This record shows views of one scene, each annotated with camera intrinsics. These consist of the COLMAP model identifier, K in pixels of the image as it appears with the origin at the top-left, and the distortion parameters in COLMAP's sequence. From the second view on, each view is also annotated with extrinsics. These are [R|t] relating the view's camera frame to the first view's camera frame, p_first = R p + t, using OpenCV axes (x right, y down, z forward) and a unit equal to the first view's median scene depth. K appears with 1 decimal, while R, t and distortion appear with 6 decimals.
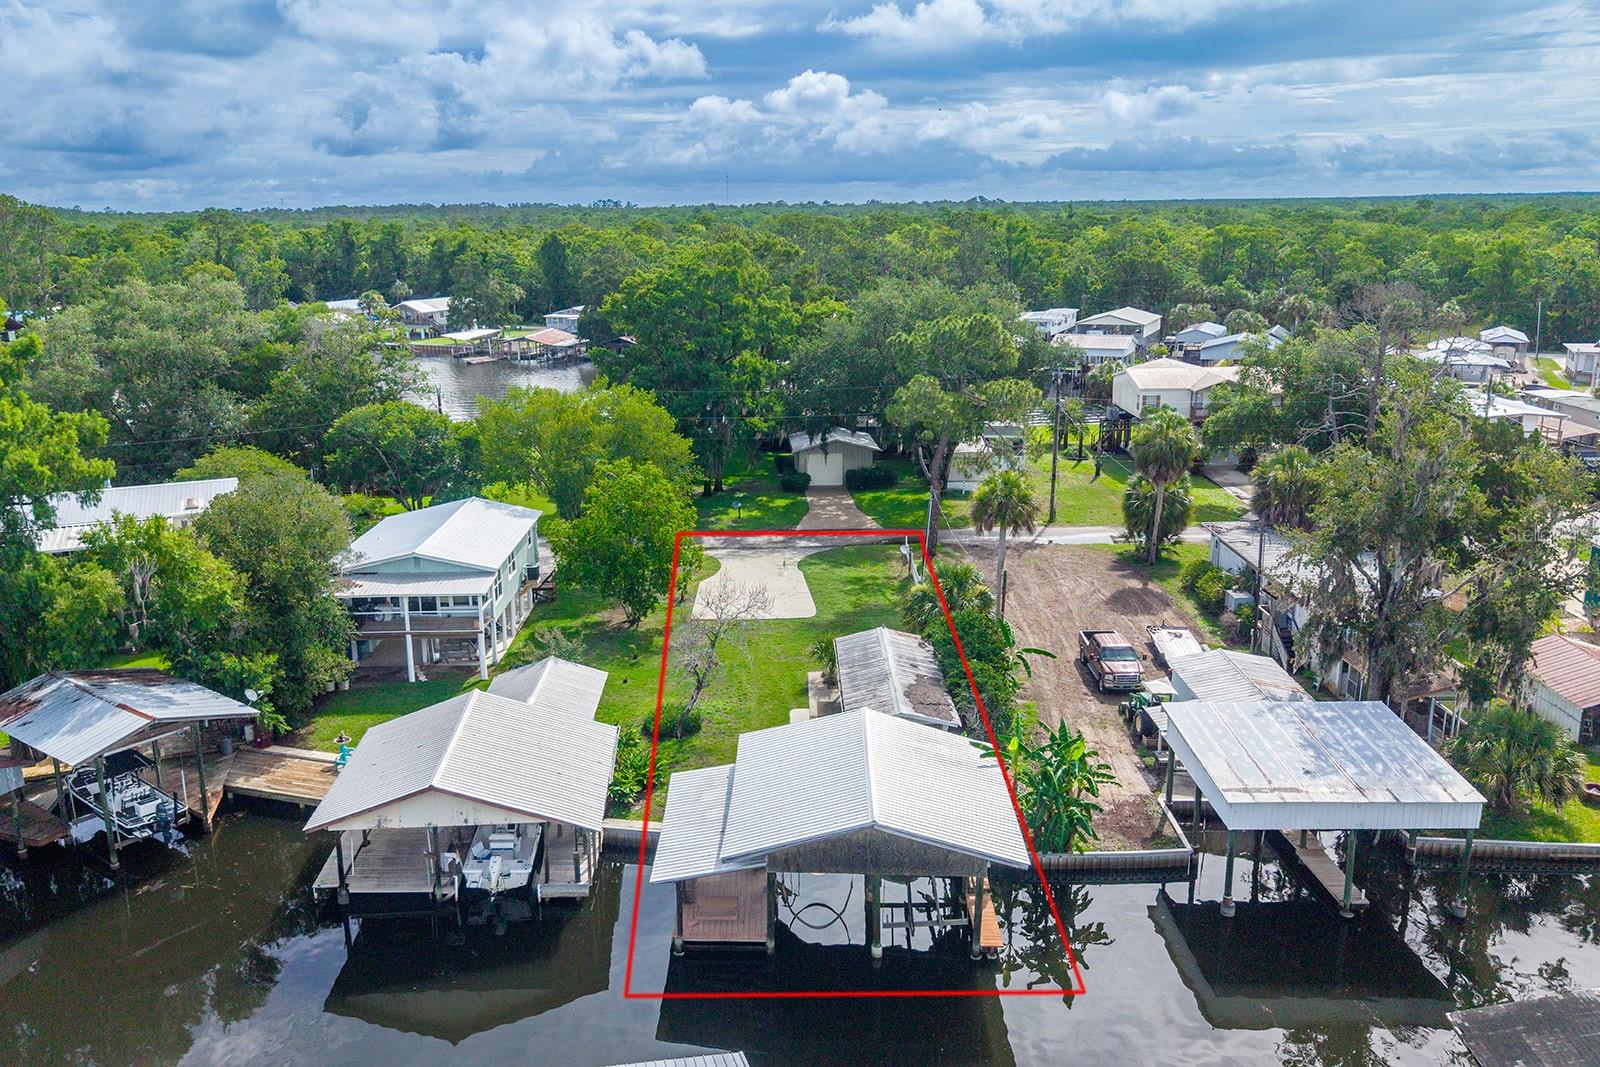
lens RADIAL K [[1305.1, 0, 800.0], [0, 1305.1, 533.5], [0, 0, 1]] dist [-0.005060, -0.005743]
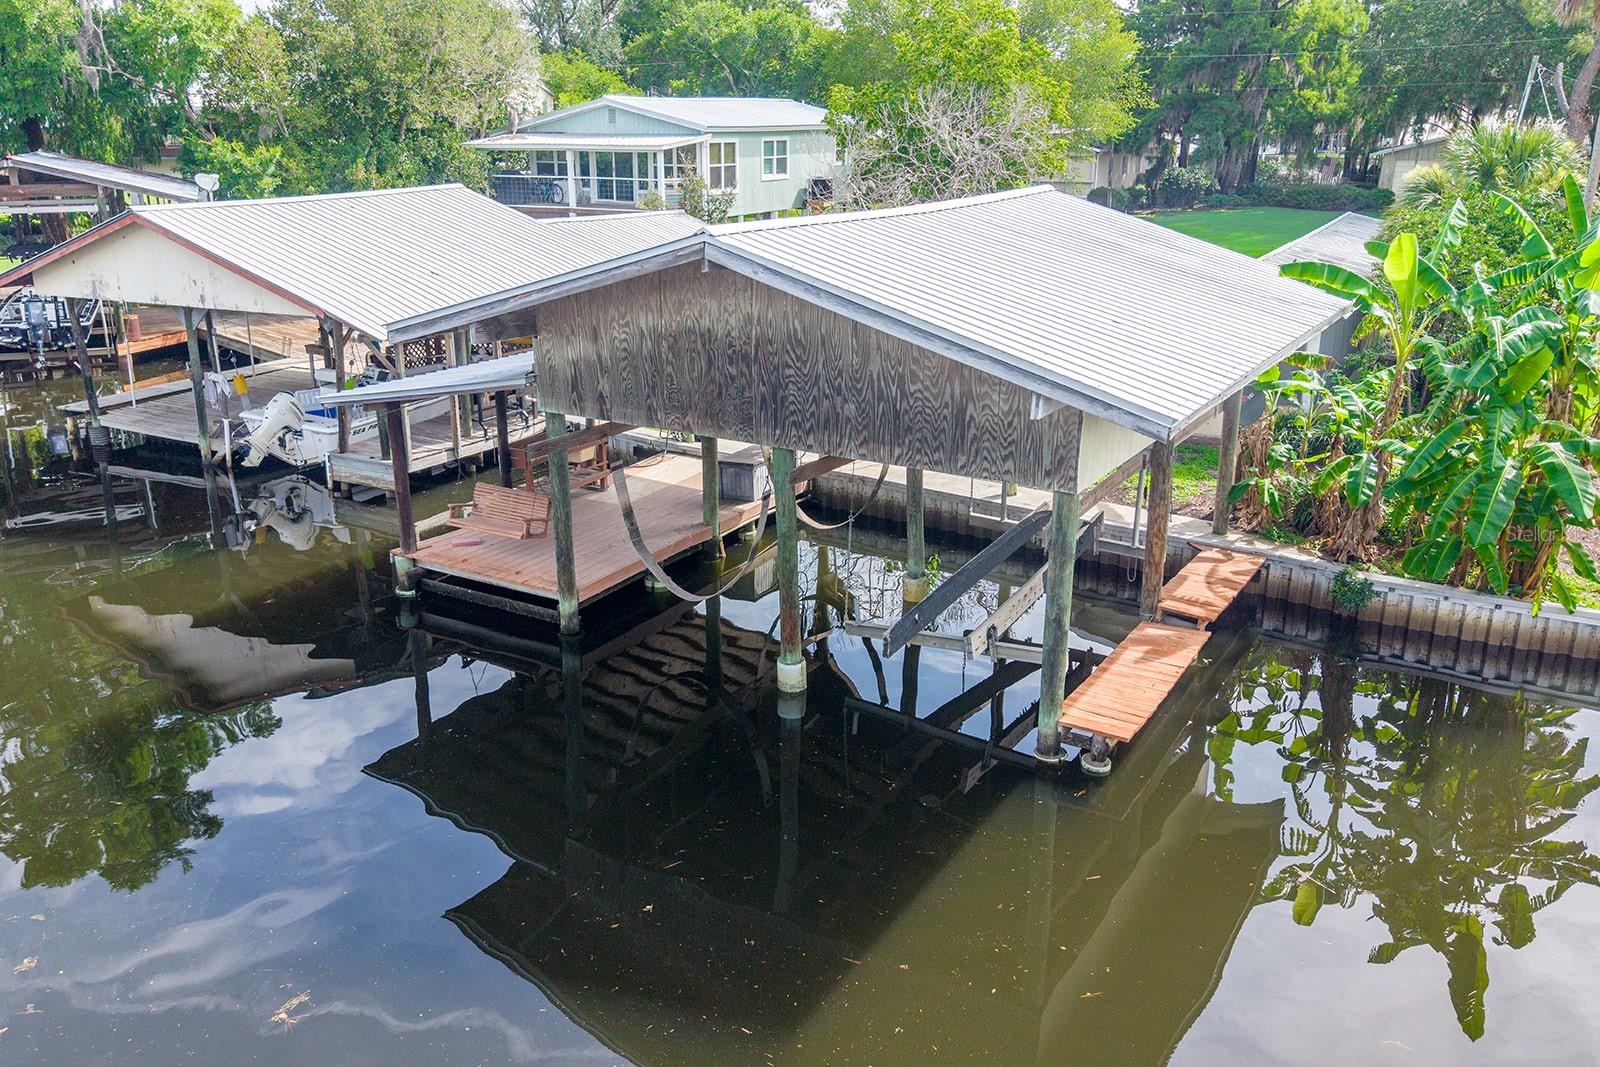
lens RADIAL K [[1305.1, 0, 800.0], [0, 1305.1, 533.5], [0, 0, 1]] dist [-0.005060, -0.005743]
pose [[0.864501, 0.151144, -0.479368, 0.202624], [-0.116577, 0.988004, 0.101280, 0.215159], [0.488925, -0.031673, 0.871750, 0.607032]]
